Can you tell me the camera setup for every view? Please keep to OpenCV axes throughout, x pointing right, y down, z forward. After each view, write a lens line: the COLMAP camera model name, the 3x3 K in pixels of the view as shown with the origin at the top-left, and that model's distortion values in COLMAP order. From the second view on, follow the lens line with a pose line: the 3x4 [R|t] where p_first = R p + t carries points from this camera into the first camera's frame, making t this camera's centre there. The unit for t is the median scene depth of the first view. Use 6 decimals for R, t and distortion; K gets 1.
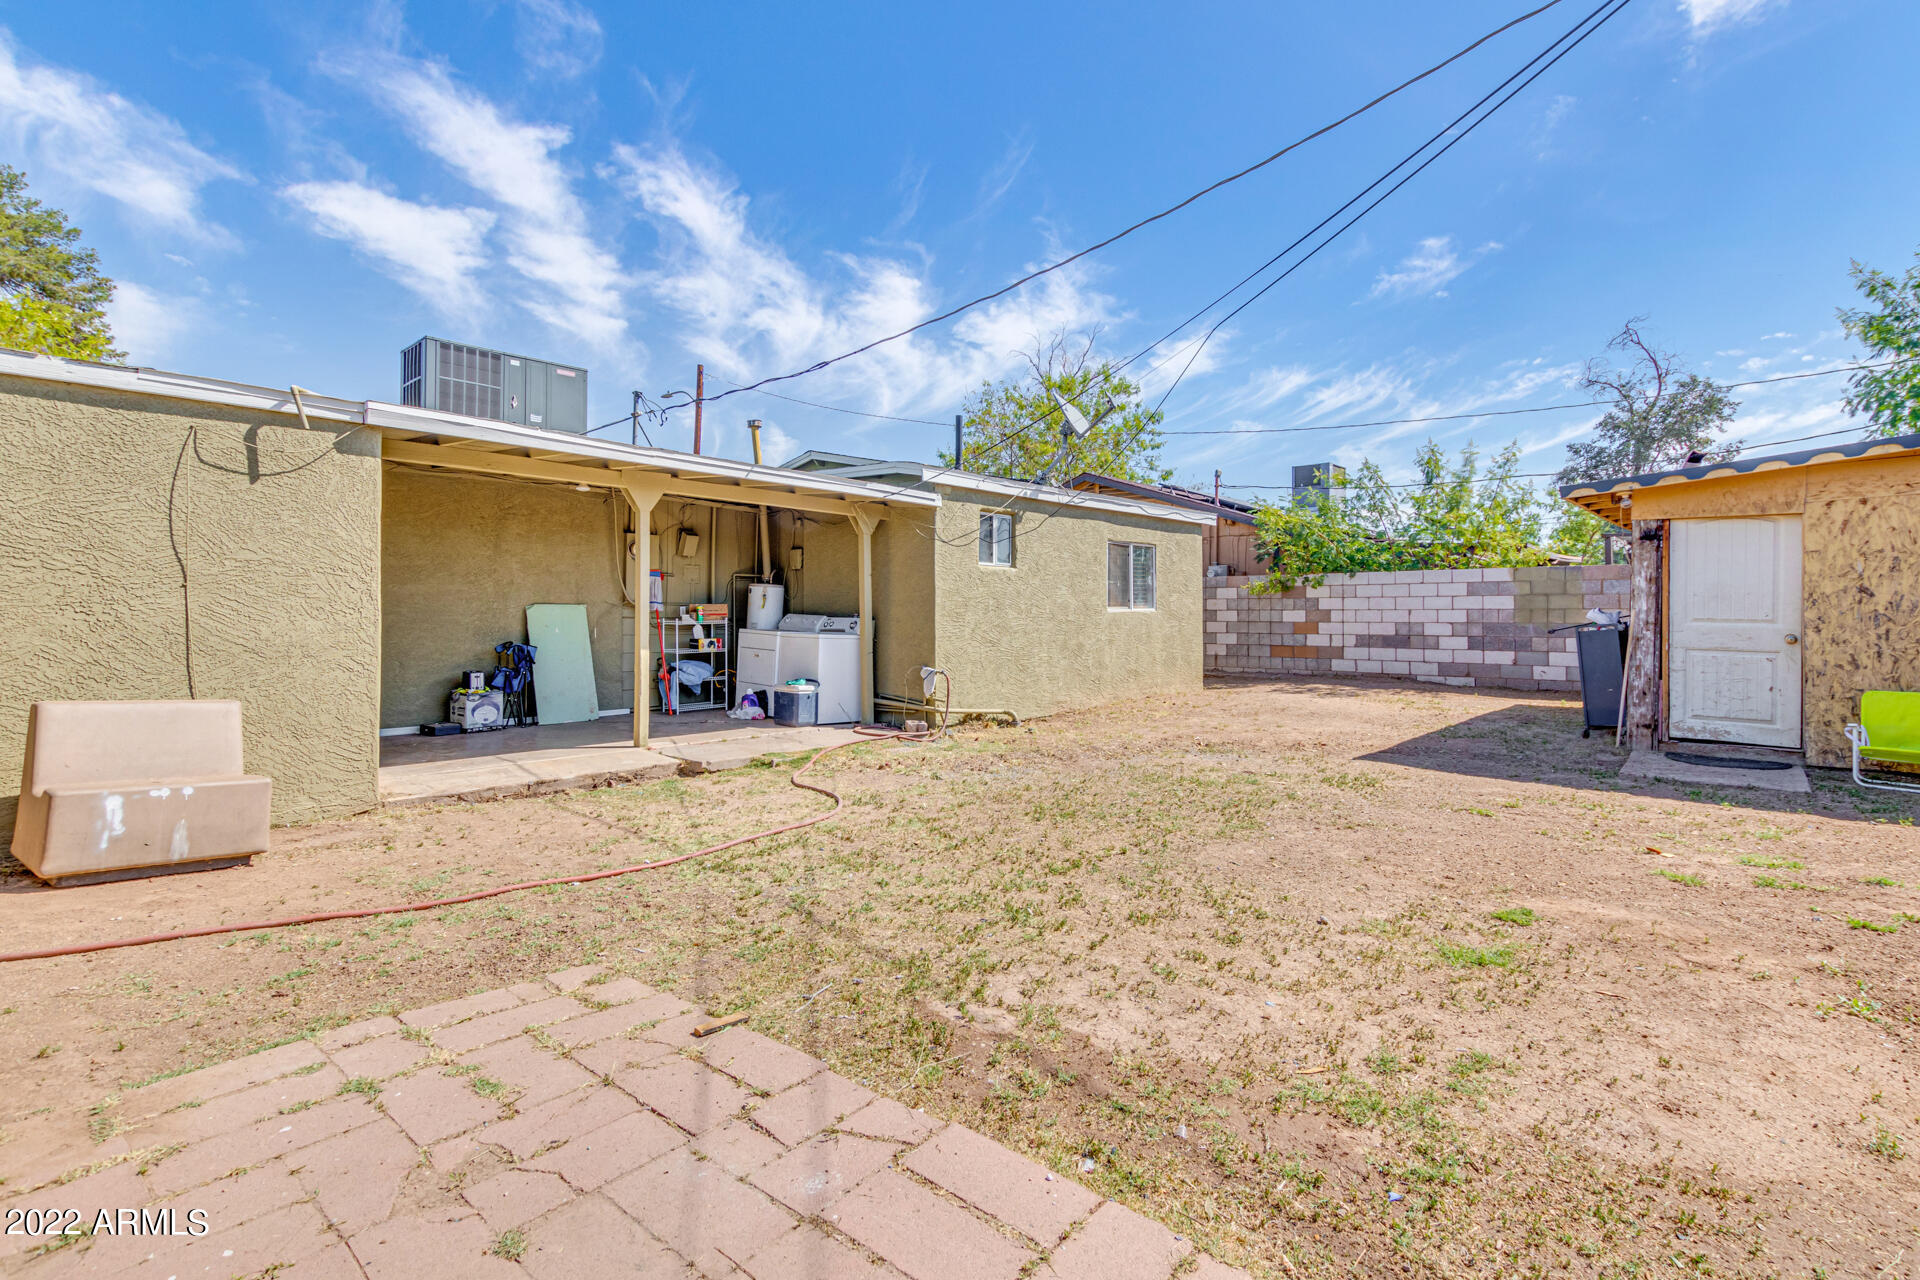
lens RADIAL K [[879.5, 0, 1000.2], [0, 879.5, 607.9], [0, 0, 1]] dist [0.001255, 0.000536]
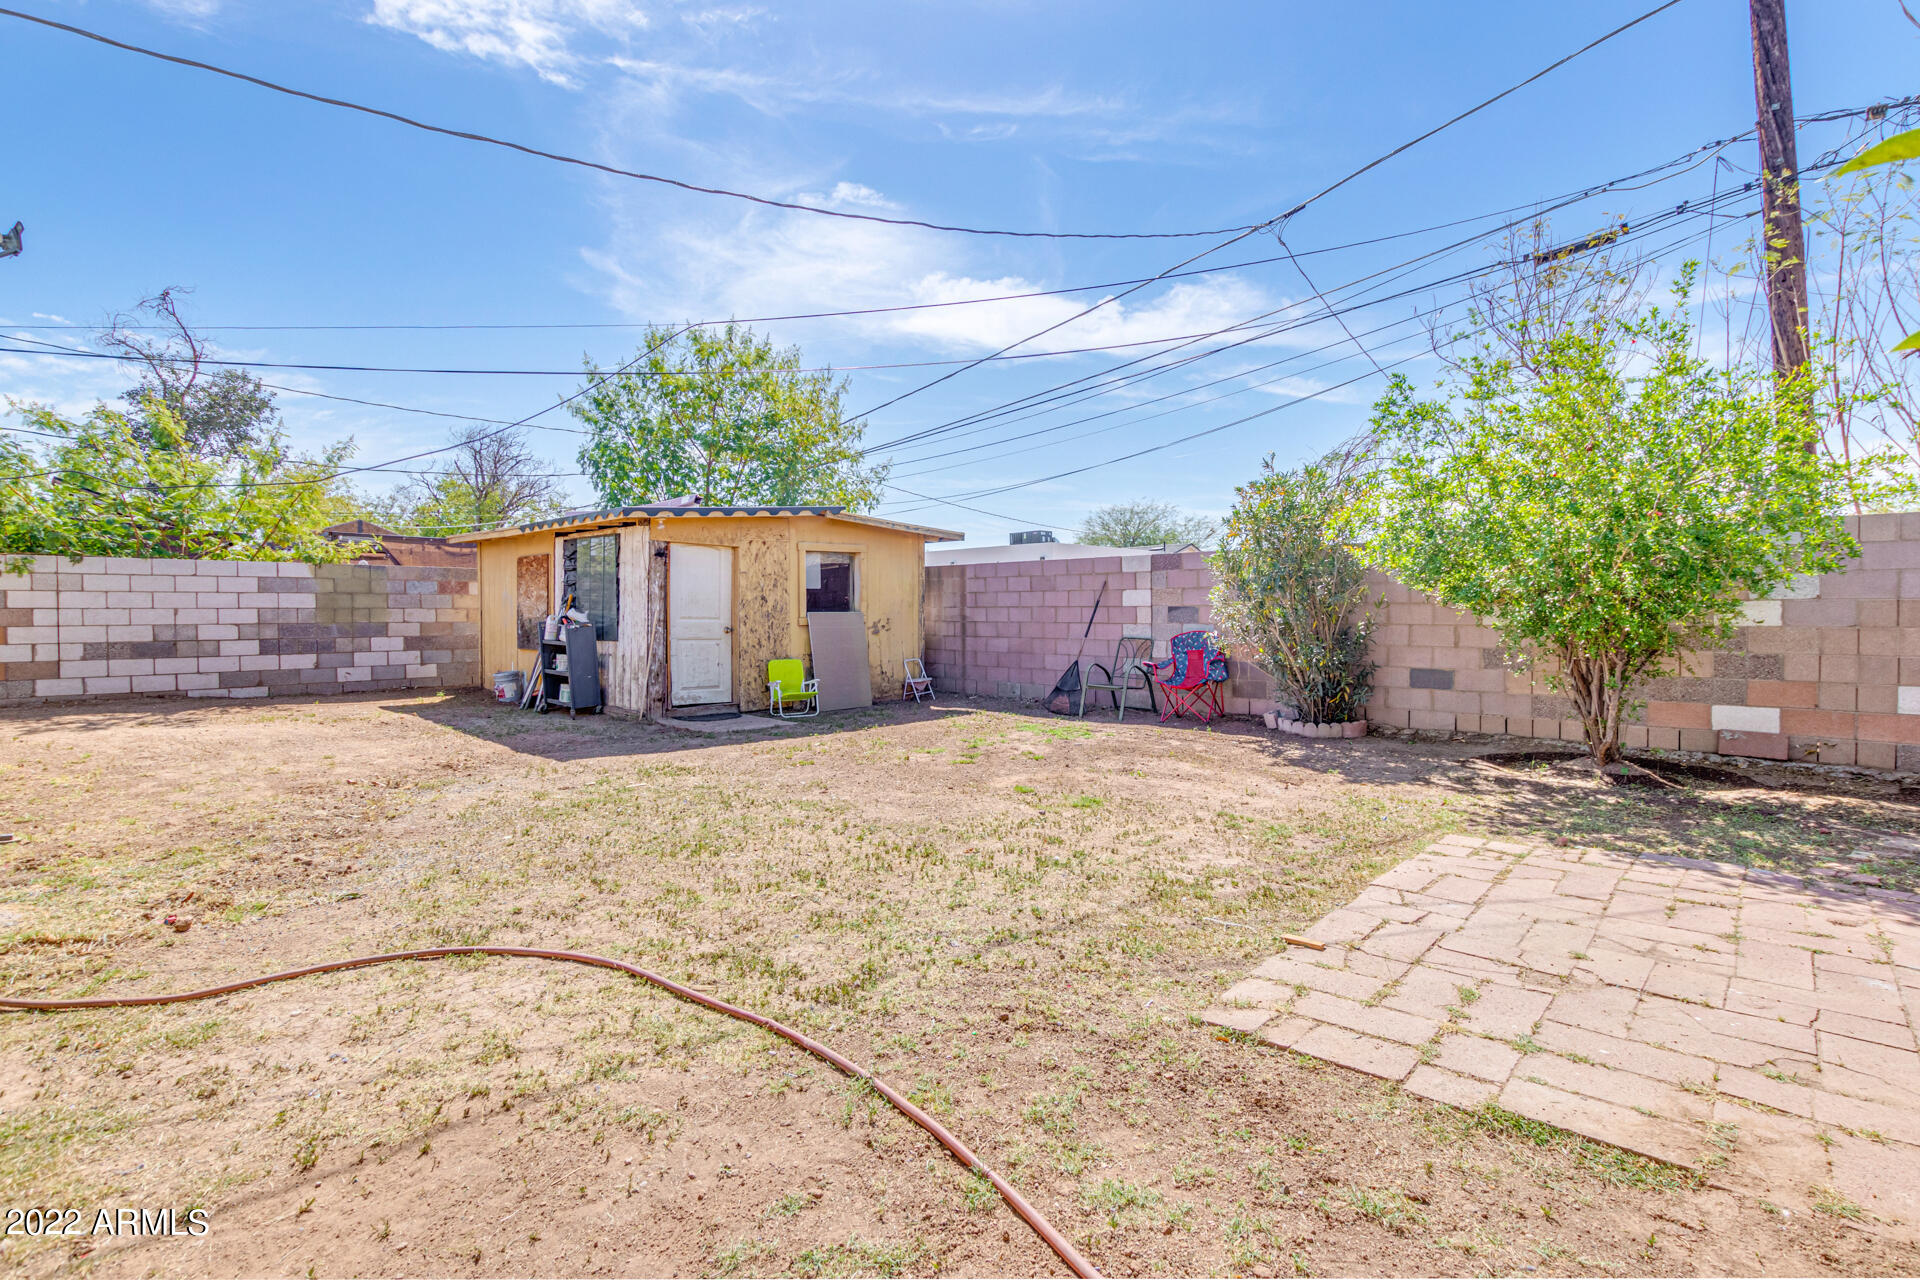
lens RADIAL K [[879.5, 0, 966.0], [0, 879.5, 639.1], [0, 0, 1]] dist [0.001255, 0.000536]
pose [[0.067294, -0.033582, 0.997168, -0.297090], [-0.005100, 0.999409, 0.034002, -0.001107], [-0.997720, -0.007373, 0.067083, 0.259619]]
